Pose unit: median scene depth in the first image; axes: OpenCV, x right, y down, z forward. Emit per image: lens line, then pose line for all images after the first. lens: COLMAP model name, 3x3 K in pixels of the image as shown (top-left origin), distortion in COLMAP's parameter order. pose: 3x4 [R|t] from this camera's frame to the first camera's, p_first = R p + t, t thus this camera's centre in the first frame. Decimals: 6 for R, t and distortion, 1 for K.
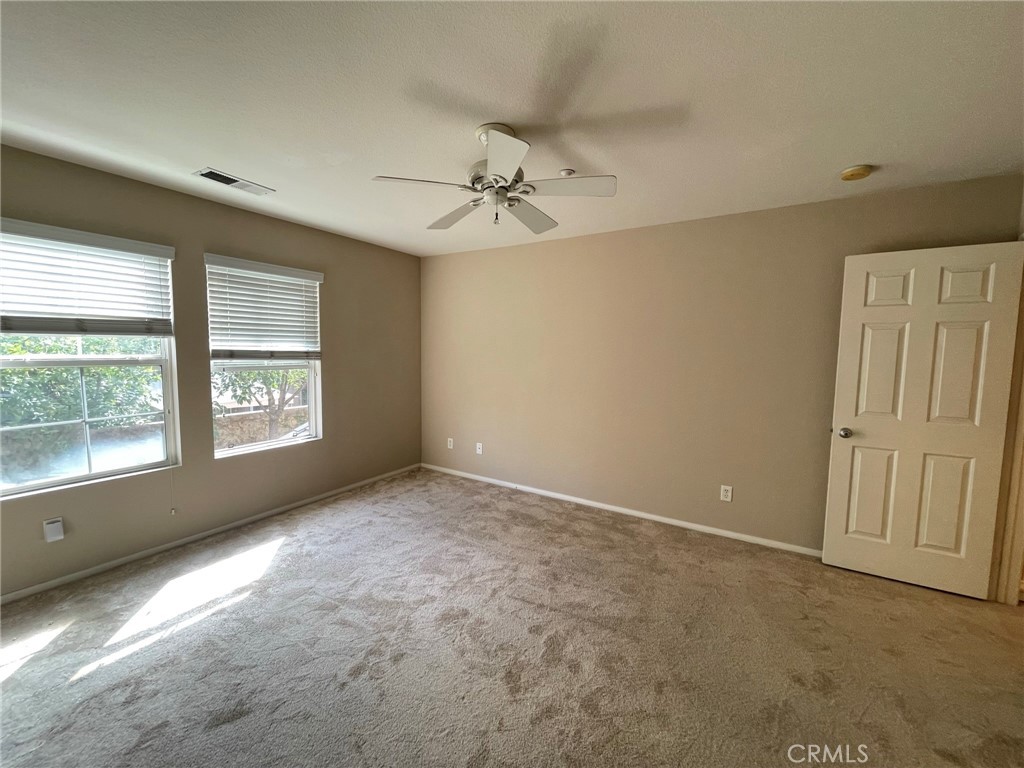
lens RADIAL K [[411.5, 0, 512.0], [0, 411.5, 384.0], [0, 0, 1]] dist [0.000416, 0.000290]
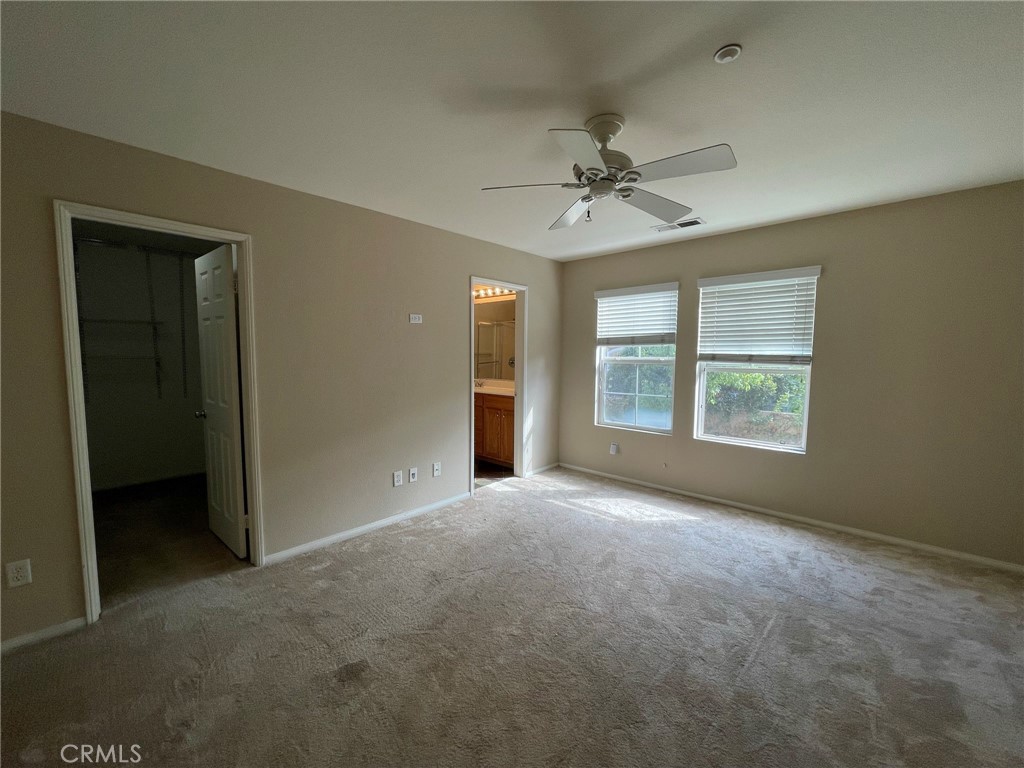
lens RADIAL K [[411.5, 0, 512.0], [0, 411.5, 384.0], [0, 0, 1]] dist [0.000416, 0.000290]
pose [[-0.180054, 0.059778, -0.981839, 0.582035], [-0.090469, 0.992915, 0.077043, -0.032330], [0.979488, 0.102698, -0.173370, 0.599030]]
